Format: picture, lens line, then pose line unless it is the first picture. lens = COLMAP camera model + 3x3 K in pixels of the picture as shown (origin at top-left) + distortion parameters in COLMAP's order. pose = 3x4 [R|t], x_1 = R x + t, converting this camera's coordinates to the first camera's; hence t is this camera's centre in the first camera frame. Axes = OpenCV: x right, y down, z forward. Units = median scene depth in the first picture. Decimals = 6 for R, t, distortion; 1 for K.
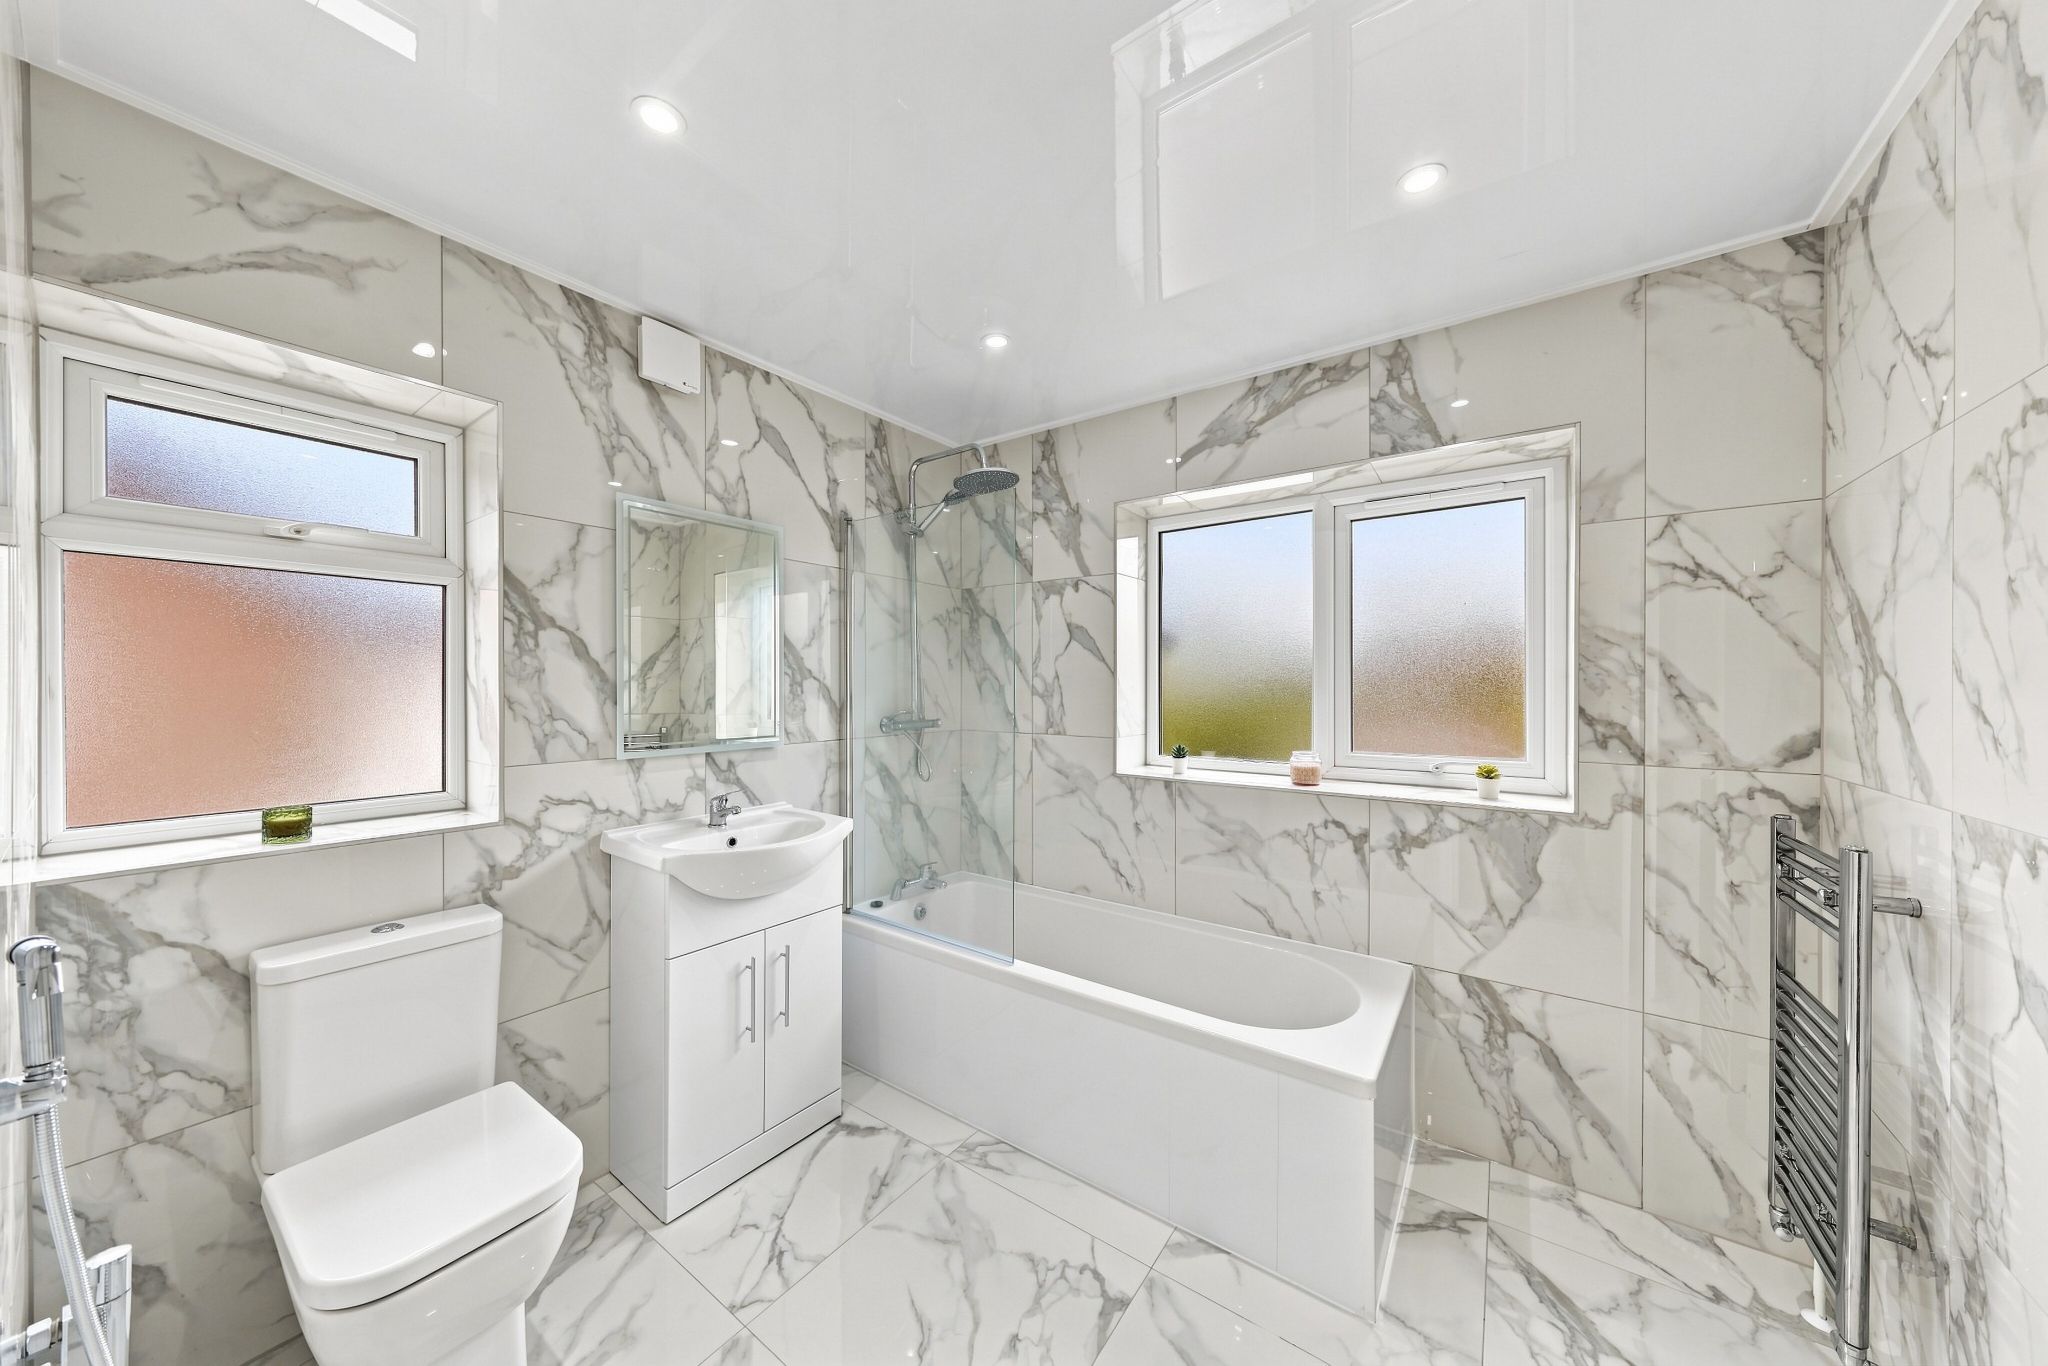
lens RADIAL K [[696.0, 0, 1023.4], [0, 696.0, 679.6], [0, 0, 1]] dist [-0.002356, 0.000327]
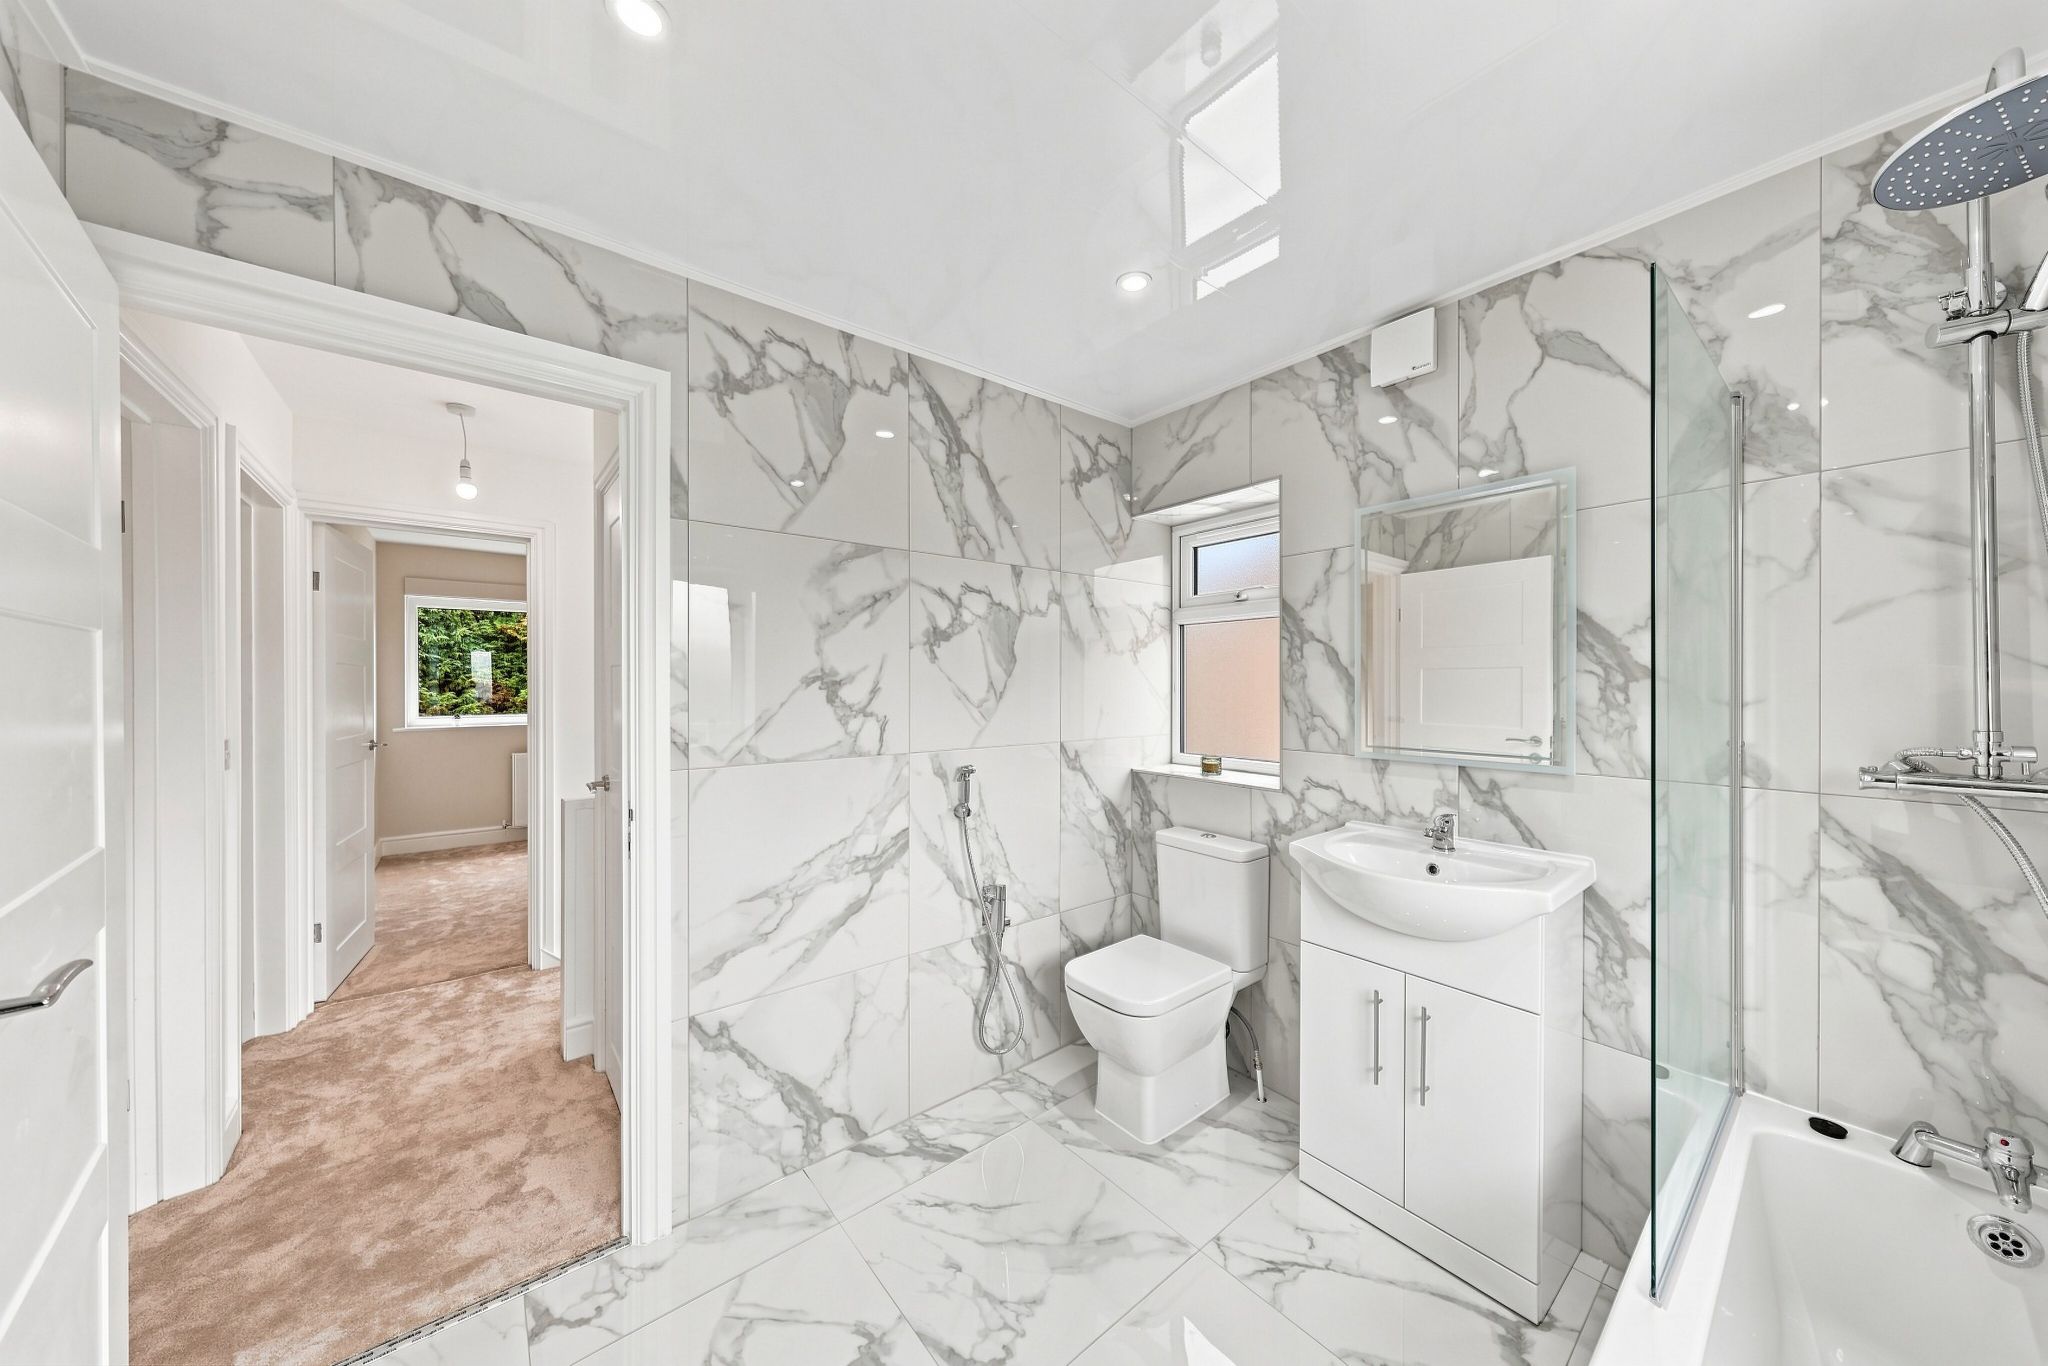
lens RADIAL K [[696.0, 0, 1044.2], [0, 696.0, 688.4], [0, 0, 1]] dist [-0.002356, 0.000327]
pose [[-0.272686, 0.002403, -0.962100, 0.615802], [0.003222, 0.999994, 0.001584, 0.005279], [0.962098, -0.002668, -0.272692, 0.862752]]
